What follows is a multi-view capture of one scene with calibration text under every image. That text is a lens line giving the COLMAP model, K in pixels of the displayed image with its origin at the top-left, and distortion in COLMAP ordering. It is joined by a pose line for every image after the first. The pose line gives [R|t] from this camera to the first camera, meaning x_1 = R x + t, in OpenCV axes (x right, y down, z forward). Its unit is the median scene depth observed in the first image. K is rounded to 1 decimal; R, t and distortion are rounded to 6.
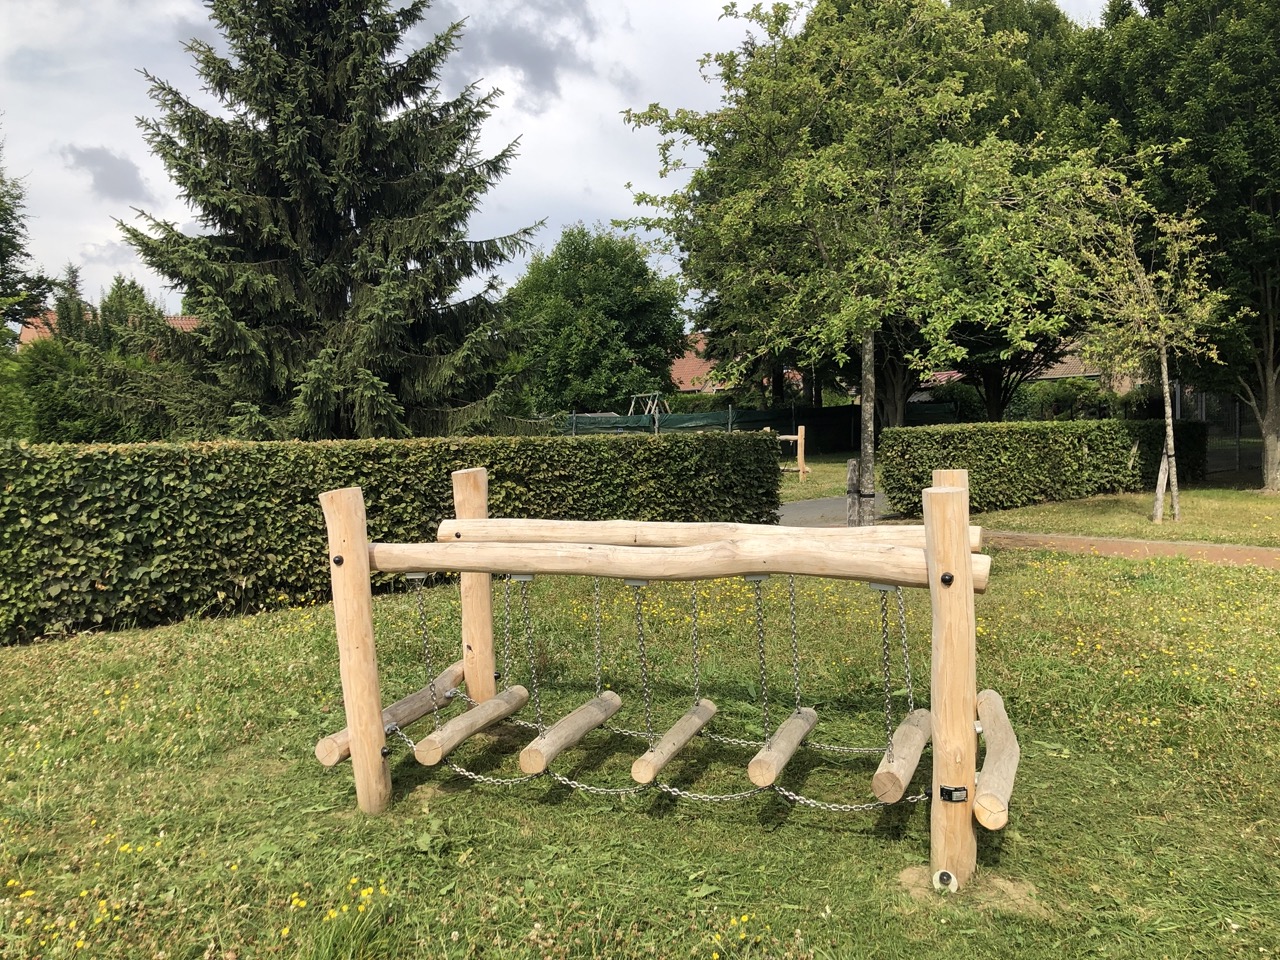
lens RADIAL K [[1067.9, 0, 640.0], [0, 1067.9, 480.0], [0, 0, 1]] dist [0.140121, -0.290450]
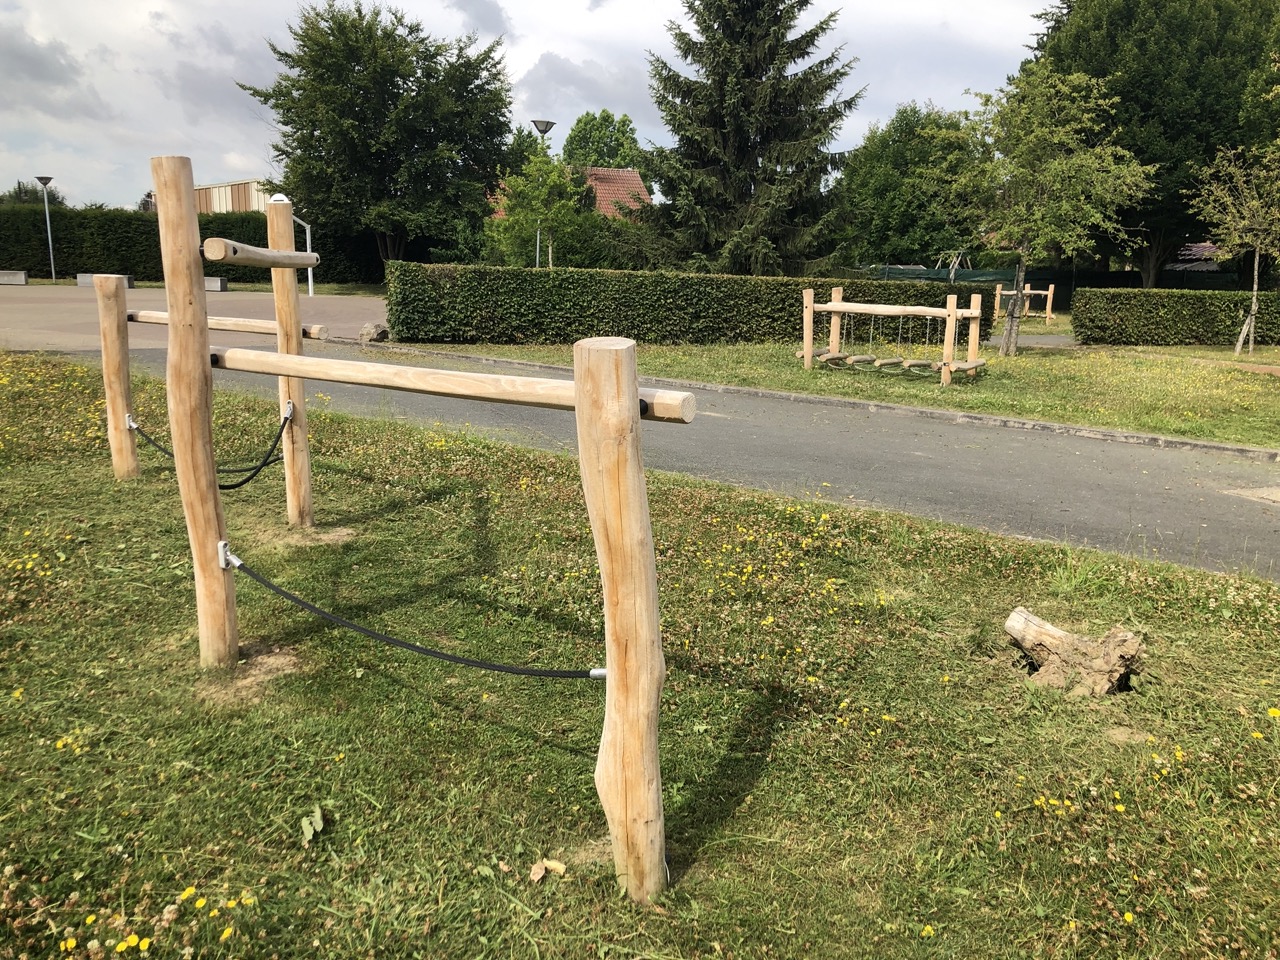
lens RADIAL K [[1053.7, 0, 640.0], [0, 1053.7, 480.0], [0, 0, 1]] dist [0.001721, 0.003876]
pose [[0.954844, 0.110110, -0.275949, 0.060036], [-0.068360, 0.985291, 0.156614, 0.028670], [0.289135, -0.130678, 0.948327, -0.631376]]
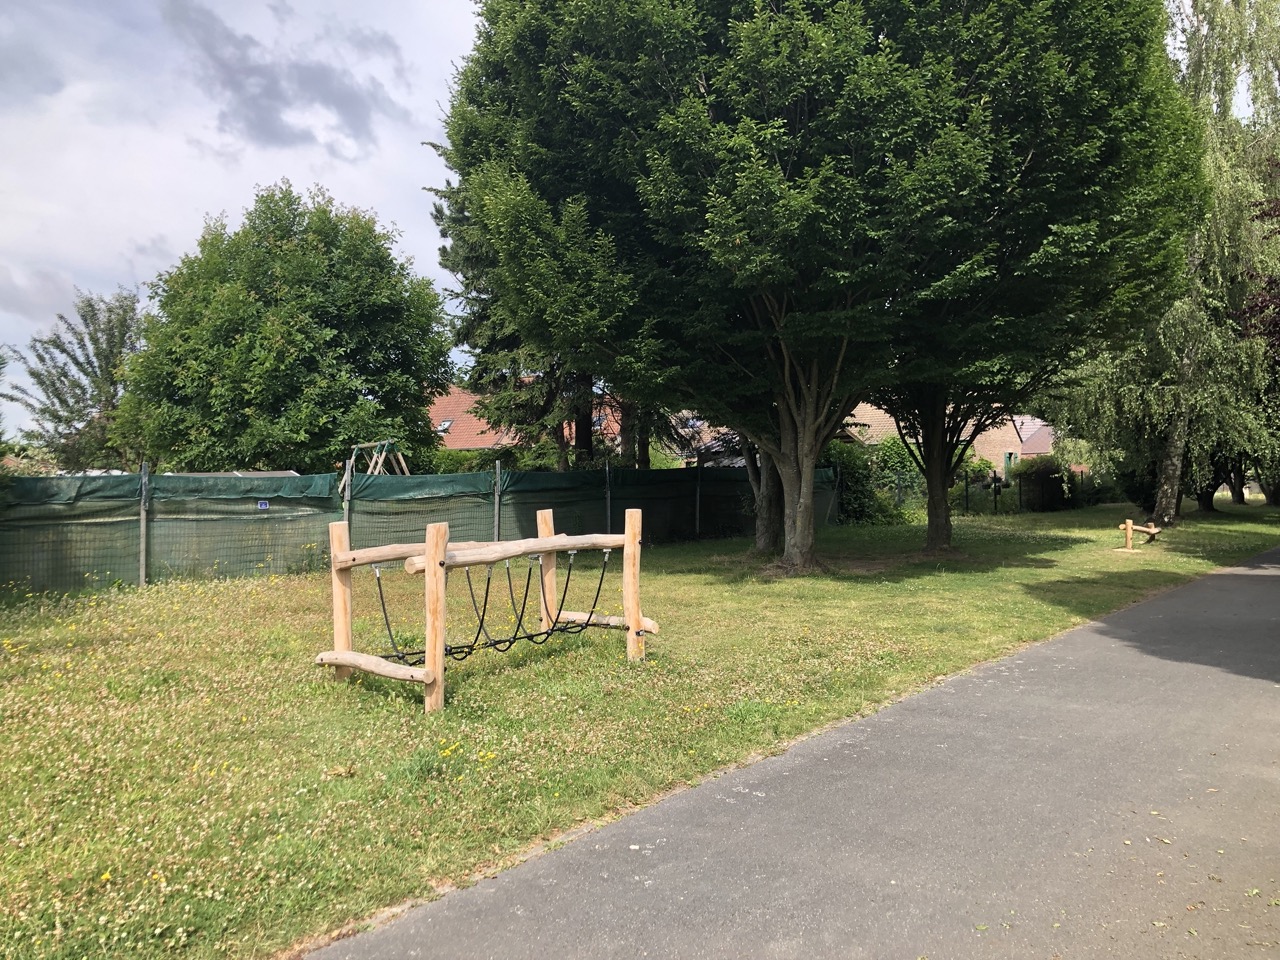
lens RADIAL K [[1067.9, 0, 640.0], [0, 1067.9, 480.0], [0, 0, 1]] dist [0.140121, -0.290450]
pose [[0.984668, 0.016290, 0.173676, 0.115977], [-0.005424, 0.998008, -0.062855, -0.047989], [-0.174354, 0.060949, 0.982795, 0.833125]]
